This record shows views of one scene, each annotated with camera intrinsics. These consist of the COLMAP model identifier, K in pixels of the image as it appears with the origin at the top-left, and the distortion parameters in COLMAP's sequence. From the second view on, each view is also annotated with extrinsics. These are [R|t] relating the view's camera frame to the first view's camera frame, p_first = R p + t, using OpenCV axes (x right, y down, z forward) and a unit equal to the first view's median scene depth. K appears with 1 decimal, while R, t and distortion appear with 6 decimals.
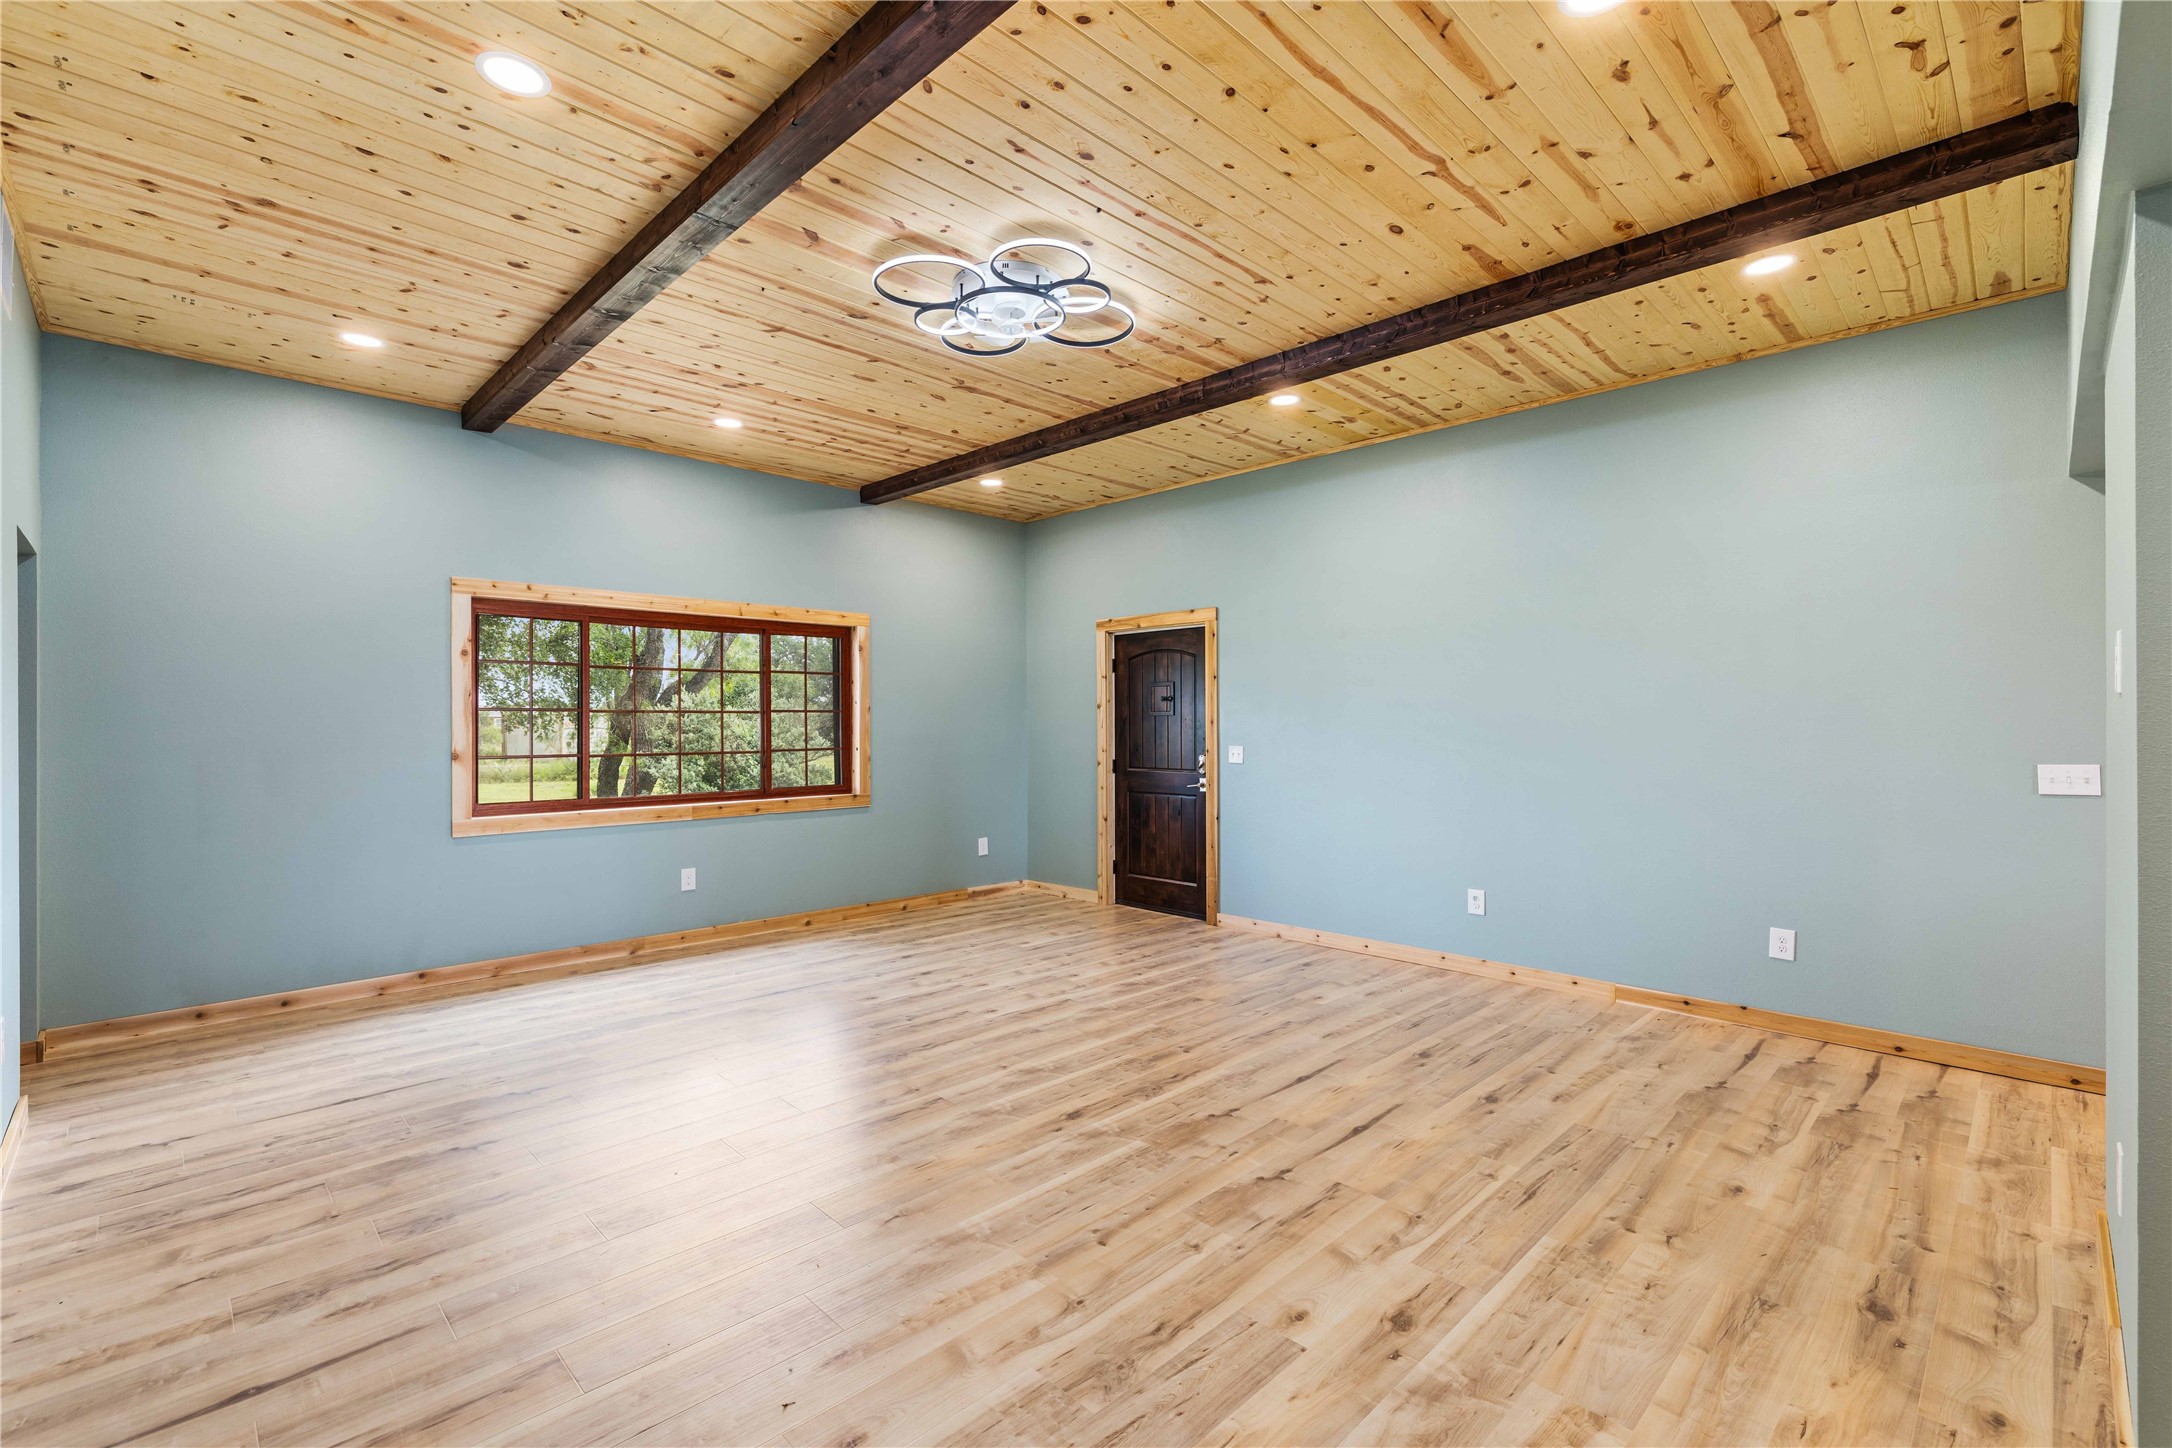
lens RADIAL K [[955.1, 0, 1057.4], [0, 955.1, 722.6], [0, 0, 1]] dist [-0.004548, 0.001633]
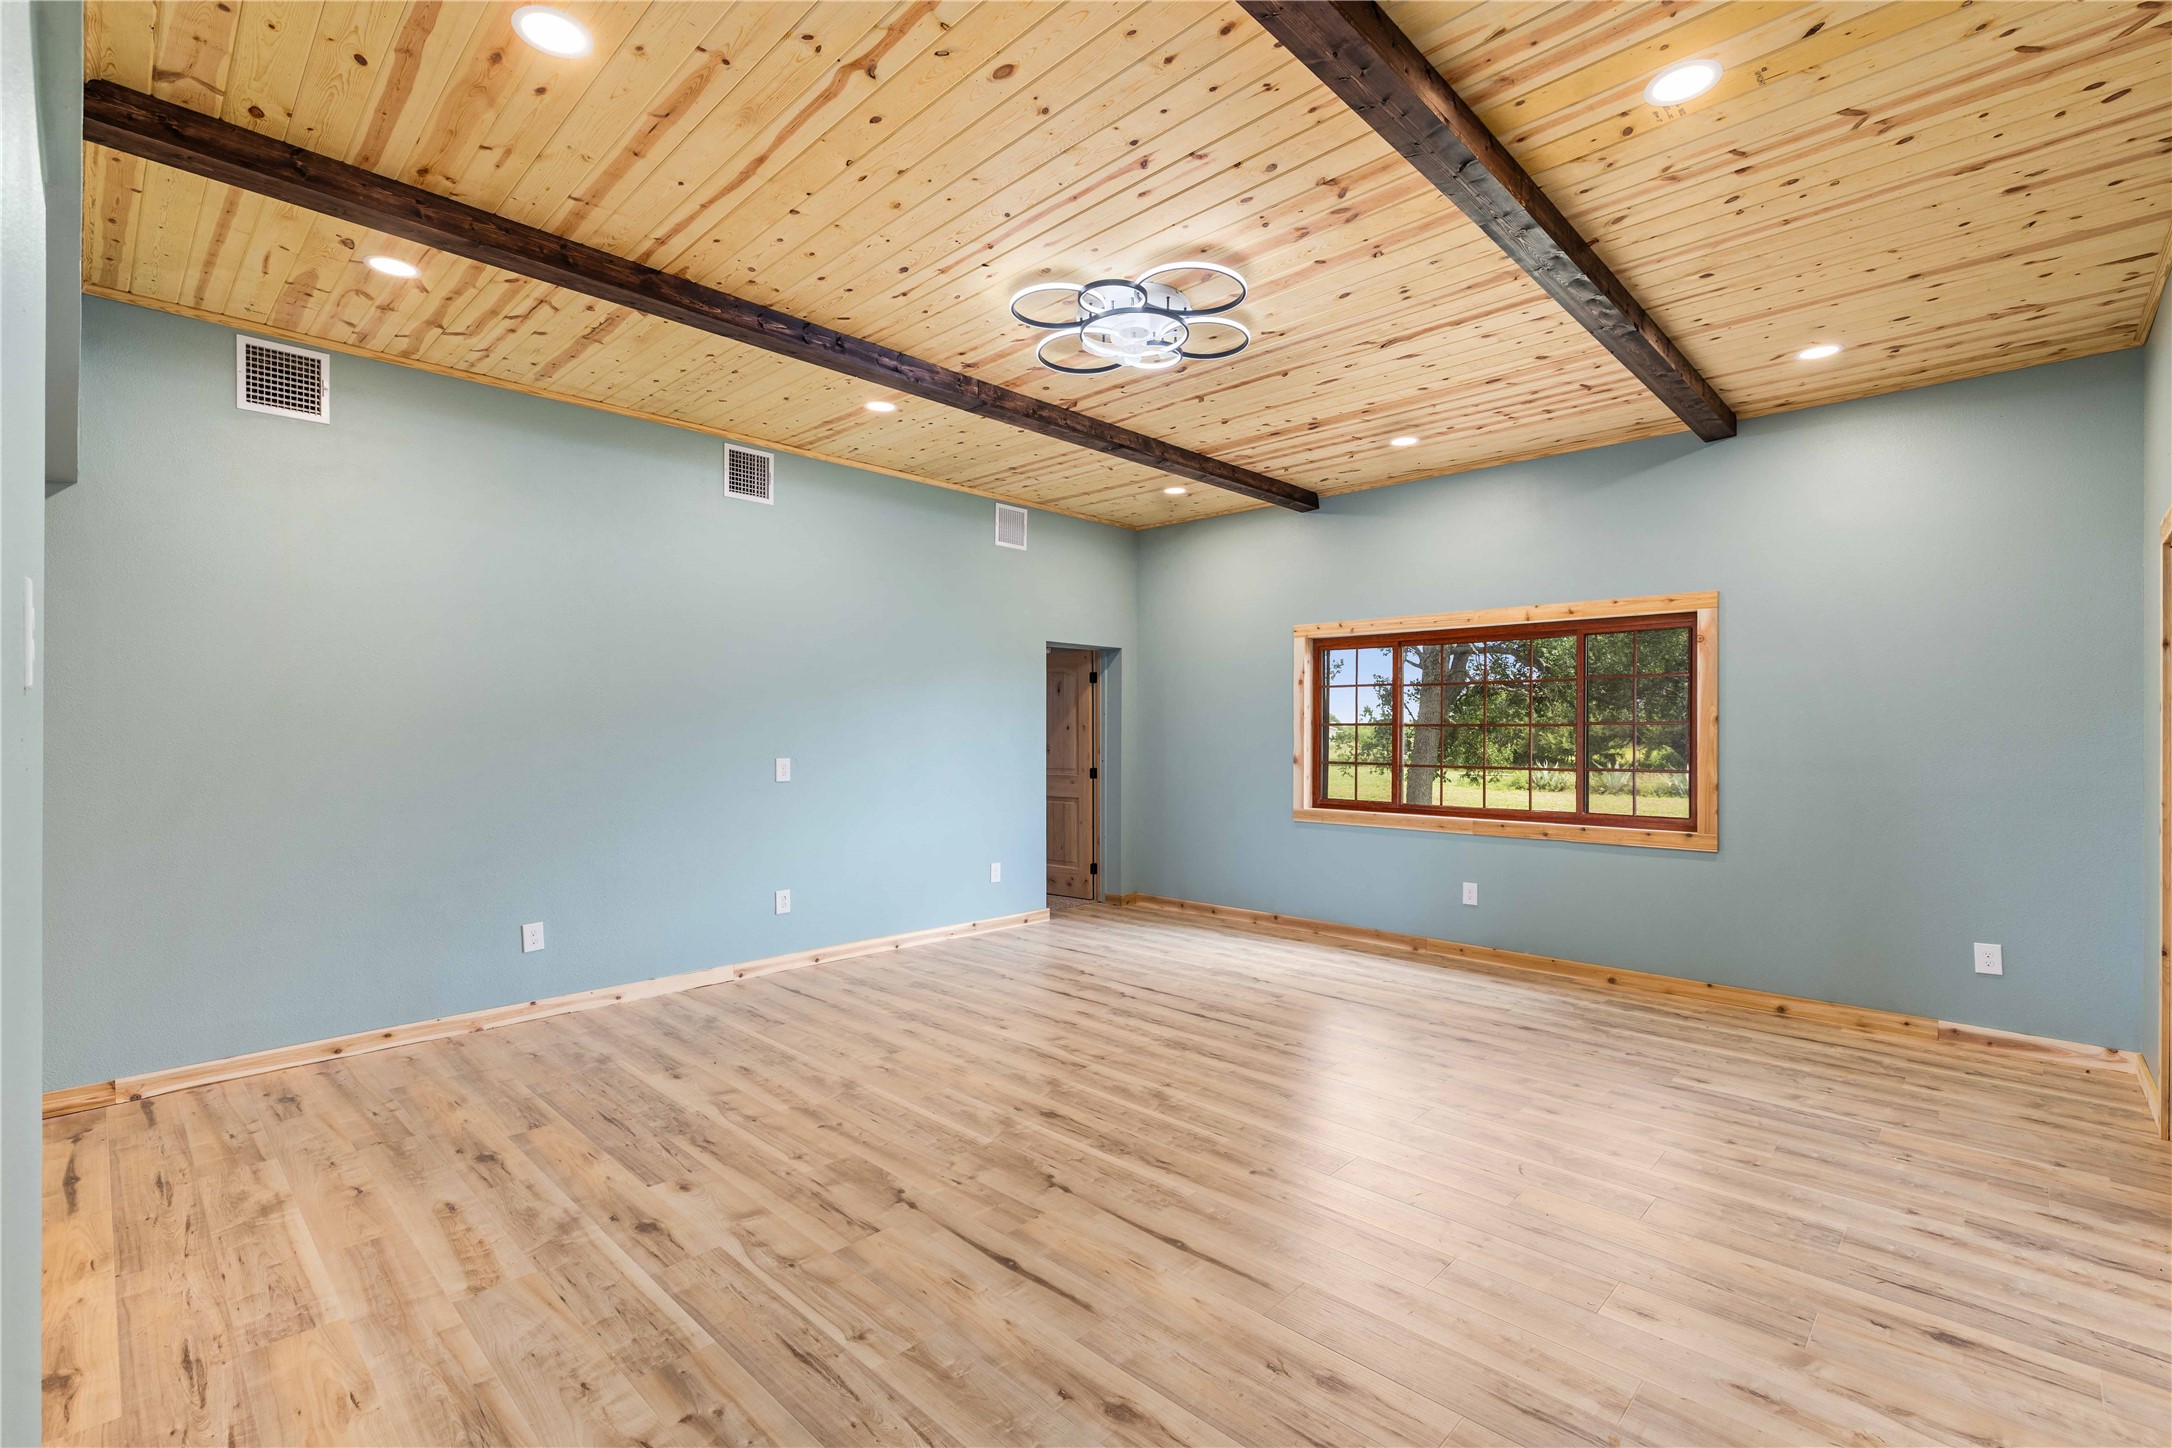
lens RADIAL K [[955.1, 0, 1088.9], [0, 955.1, 738.8], [0, 0, 1]] dist [-0.004548, 0.001633]
pose [[0.043755, 0.008295, -0.999008, 1.056729], [-0.004969, 0.999955, 0.008085, -0.006644], [0.999030, 0.004610, 0.043795, 0.996465]]
